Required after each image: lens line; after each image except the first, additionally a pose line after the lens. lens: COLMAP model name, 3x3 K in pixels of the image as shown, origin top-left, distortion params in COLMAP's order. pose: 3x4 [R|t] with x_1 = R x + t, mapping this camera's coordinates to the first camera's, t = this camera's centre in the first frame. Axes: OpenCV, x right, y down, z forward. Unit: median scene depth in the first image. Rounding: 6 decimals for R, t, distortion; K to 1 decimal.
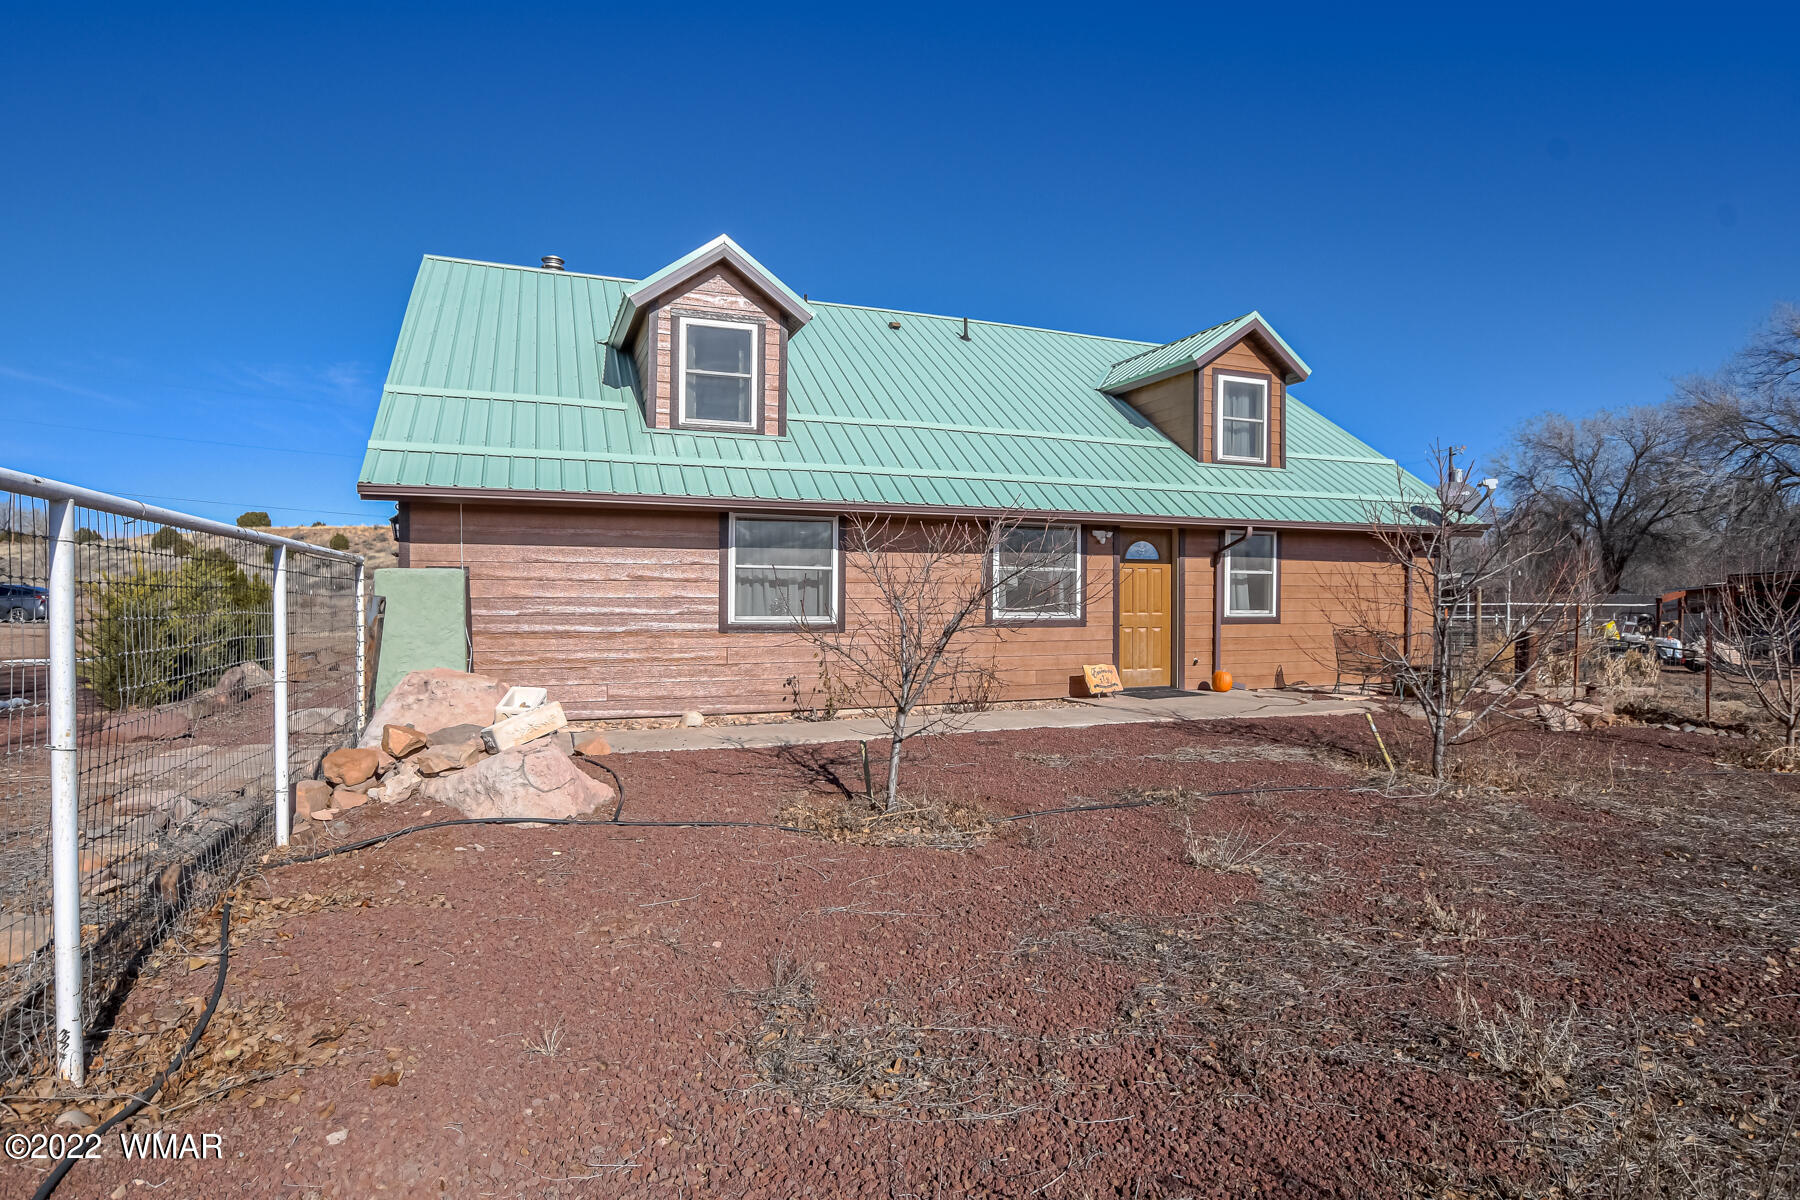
lens RADIAL K [[882.8, 0, 900.7], [0, 882.8, 616.9], [0, 0, 1]] dist [0.002921, 0.000543]
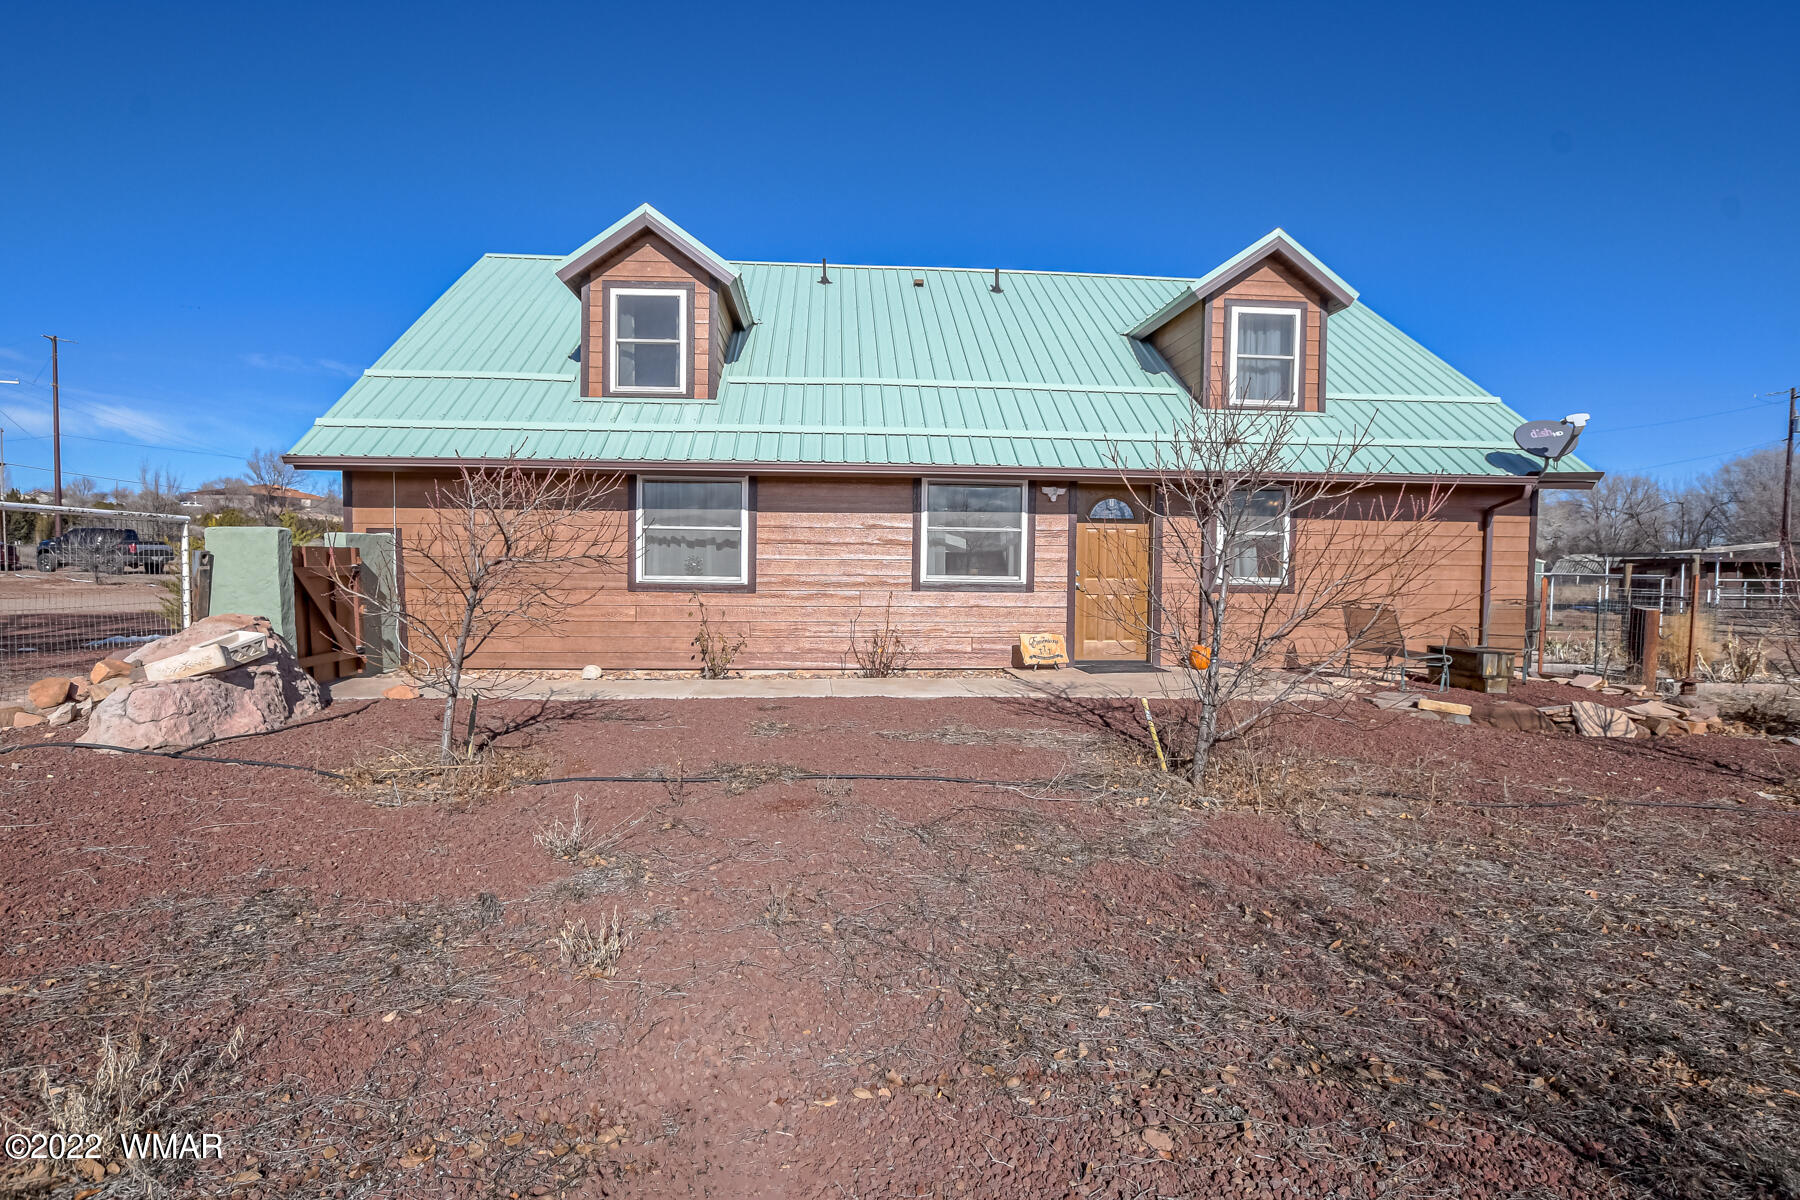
lens RADIAL K [[839.4, 0, 900.0], [0, 839.4, 600.0], [0, 0, 1]] dist [-0.005524, -0.000694]
pose [[0.960091, 0.020985, -0.278901, 0.317431], [-0.013705, 0.999513, 0.028027, -0.003009], [0.279353, -0.023086, 0.959911, 0.117871]]
